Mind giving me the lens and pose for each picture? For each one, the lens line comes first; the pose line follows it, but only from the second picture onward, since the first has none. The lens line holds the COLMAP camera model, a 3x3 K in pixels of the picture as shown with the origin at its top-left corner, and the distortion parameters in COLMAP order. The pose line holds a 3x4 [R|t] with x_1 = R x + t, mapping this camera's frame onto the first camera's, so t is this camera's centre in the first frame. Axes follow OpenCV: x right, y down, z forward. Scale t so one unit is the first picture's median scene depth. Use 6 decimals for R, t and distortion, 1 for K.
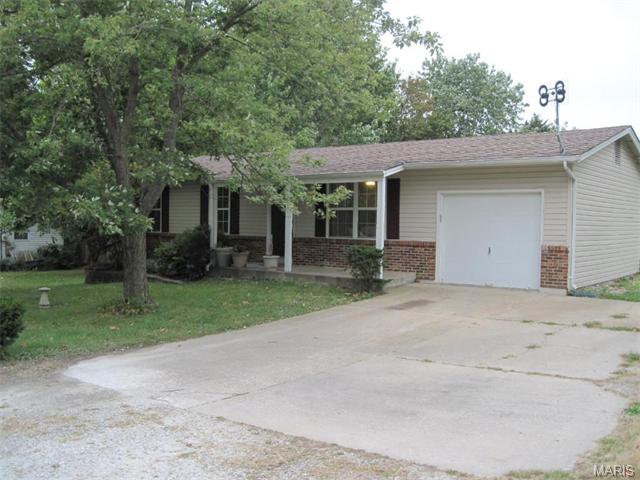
lens RADIAL K [[665.3, 0, 321.3], [0, 665.3, 243.2], [0, 0, 1]] dist [-0.096442, 0.000000]
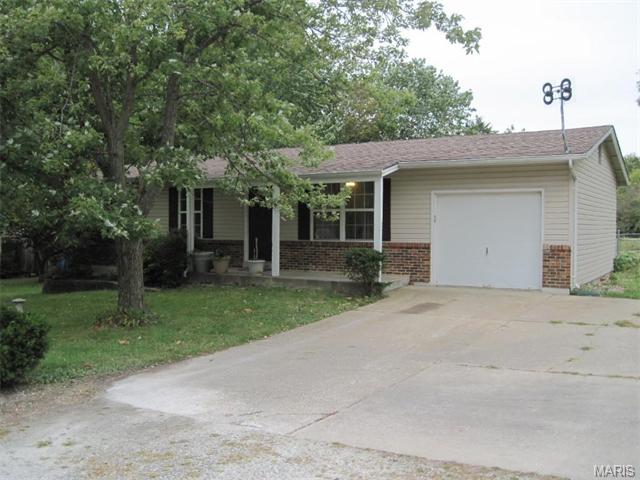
lens RADIAL K [[665.3, 0, 320.8], [0, 665.3, 234.2], [0, 0, 1]] dist [-0.096442, 0.000000]
pose [[0.993581, -0.011754, 0.112507, -0.124735], [0.014037, 0.999711, -0.019520, 0.002166], [-0.112245, 0.020974, 0.993459, 0.060986]]
